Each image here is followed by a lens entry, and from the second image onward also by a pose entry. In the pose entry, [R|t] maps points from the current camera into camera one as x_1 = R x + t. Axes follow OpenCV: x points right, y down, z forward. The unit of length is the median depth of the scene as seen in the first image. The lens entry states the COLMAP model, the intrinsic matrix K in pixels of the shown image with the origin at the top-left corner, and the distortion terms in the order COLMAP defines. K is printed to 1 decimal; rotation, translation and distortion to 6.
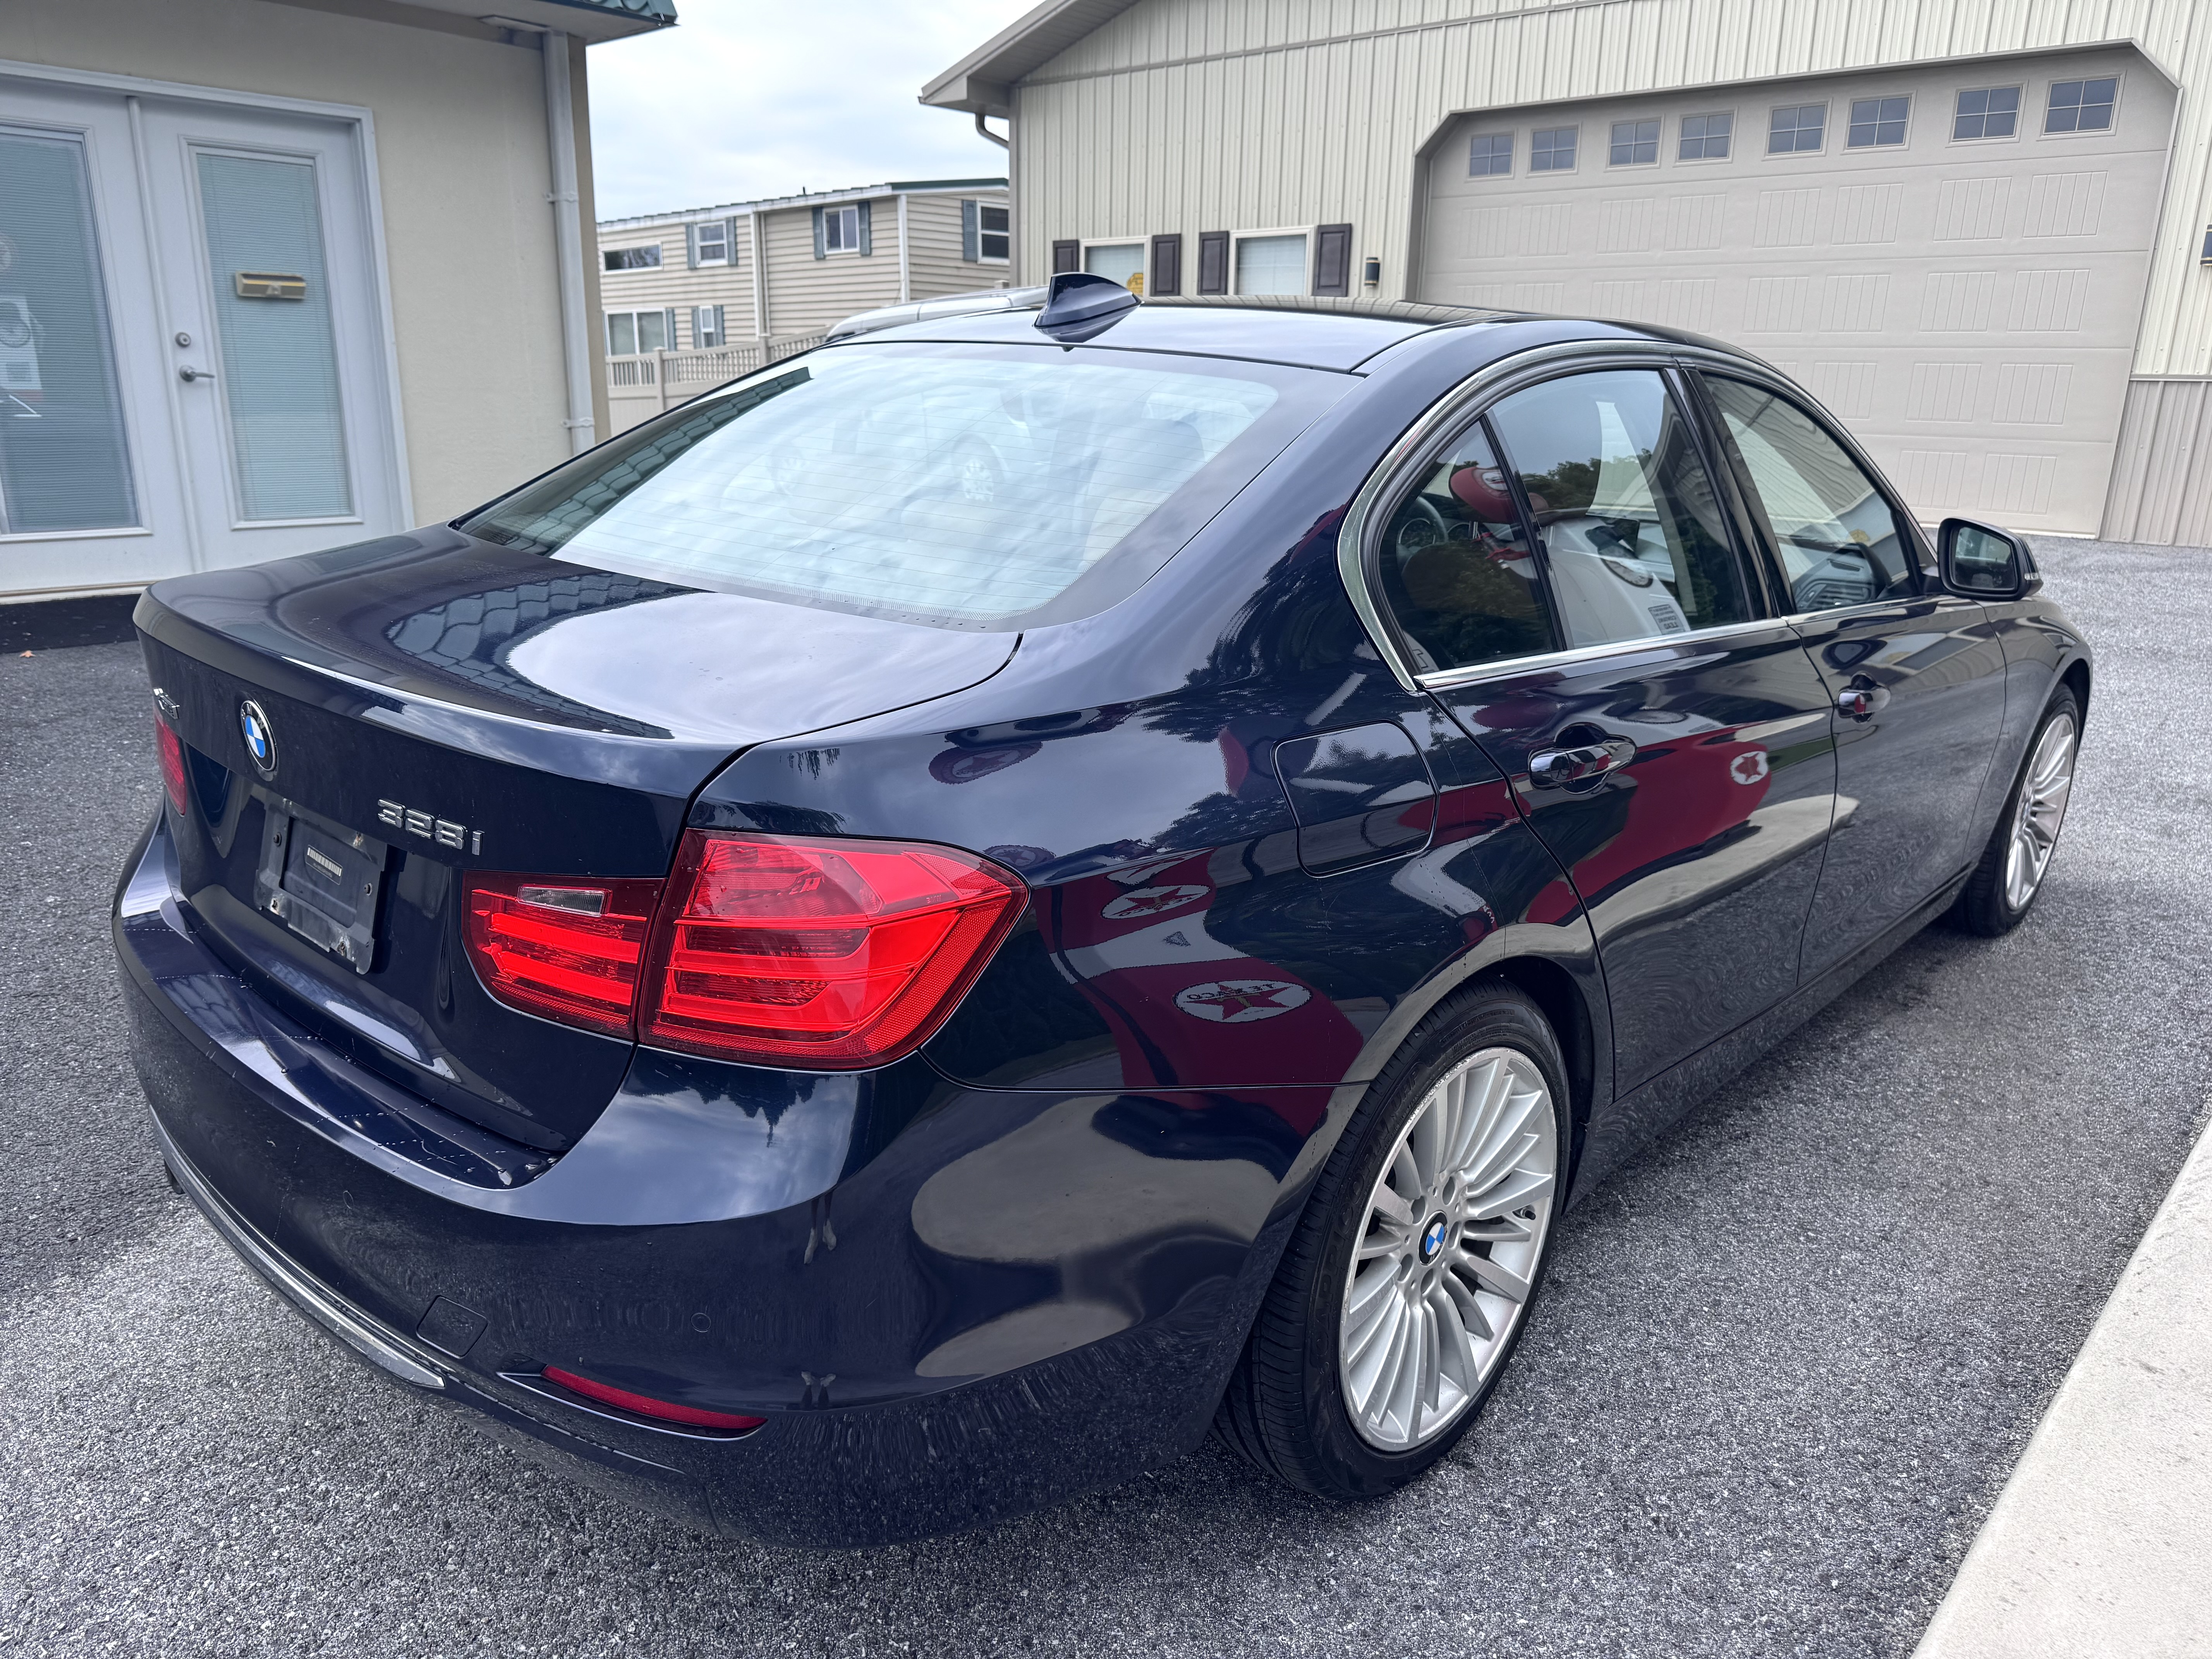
lens RADIAL K [[1579.7, 0, 1117.3], [0, 1579.7, 831.0], [0, 0, 1]] dist [-0.002330, -0.007809]
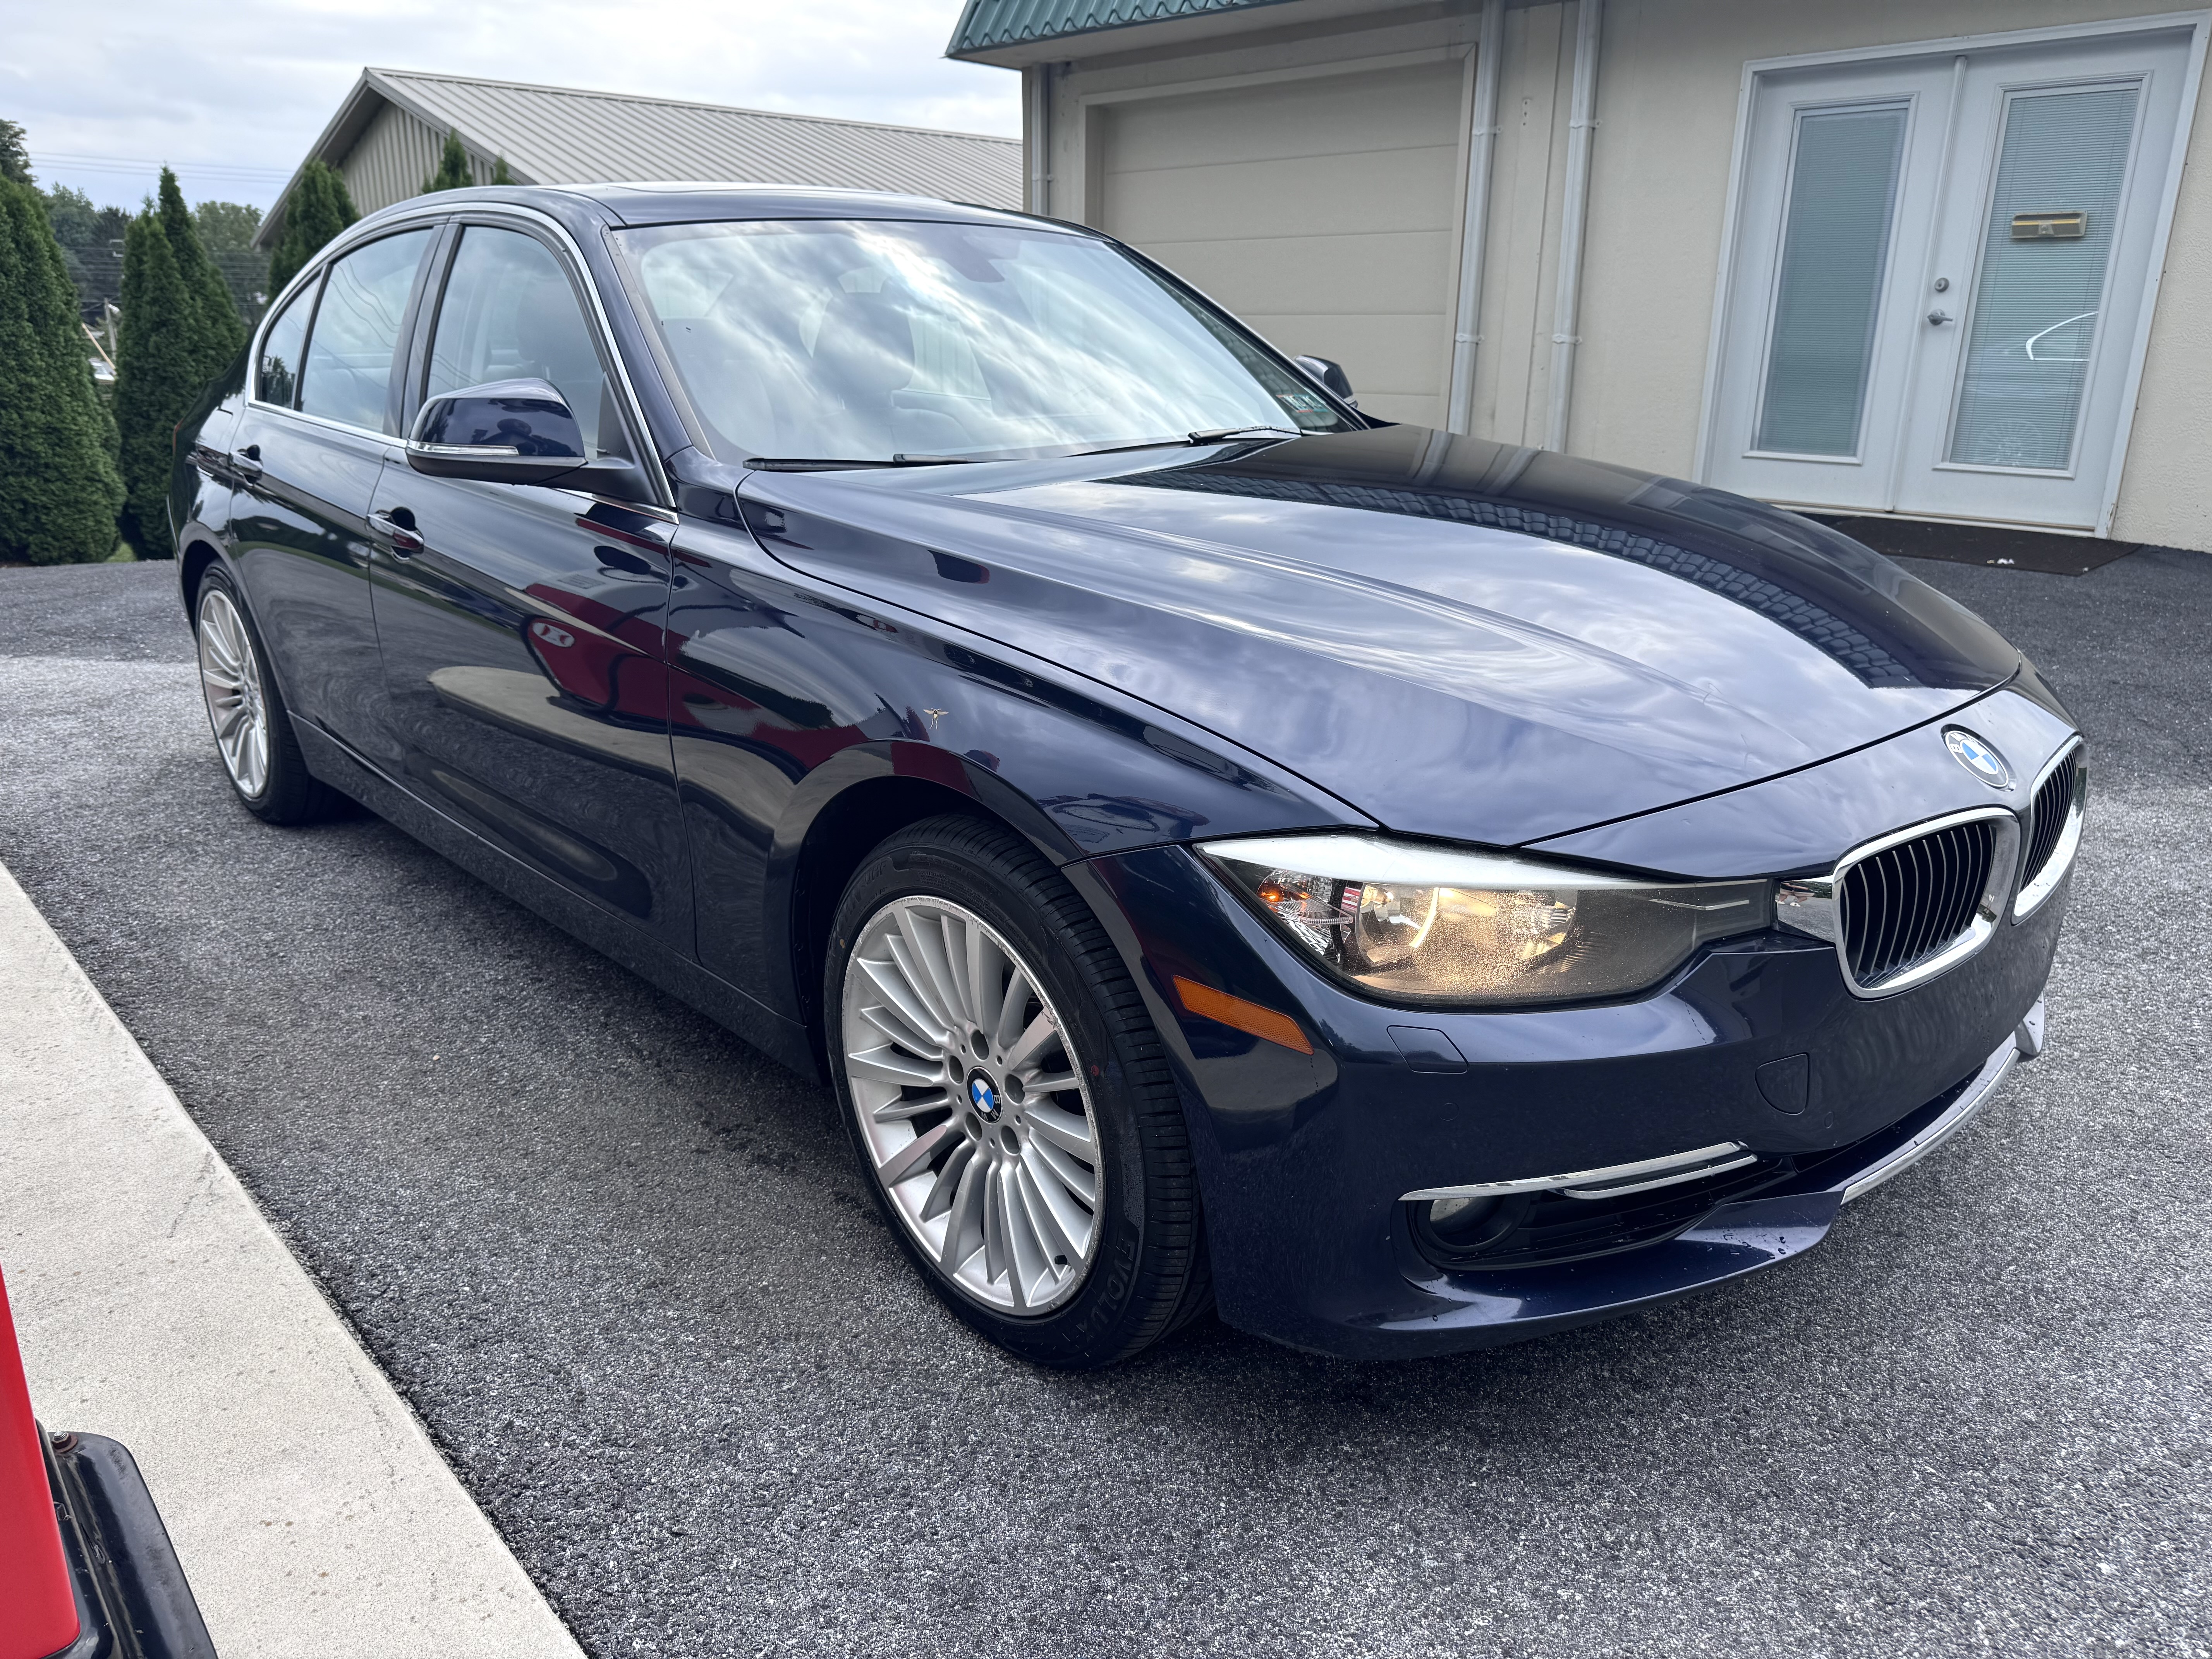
lens RADIAL K [[1579.7, 0, 1108.6], [0, 1579.7, 827.3], [0, 0, 1]] dist [-0.002330, -0.007809]
pose [[-0.089543, 0.281251, -0.955447, 0.580696], [-0.279177, 0.913756, 0.295143, -0.138342], [0.956056, 0.293167, -0.003302, 0.588096]]
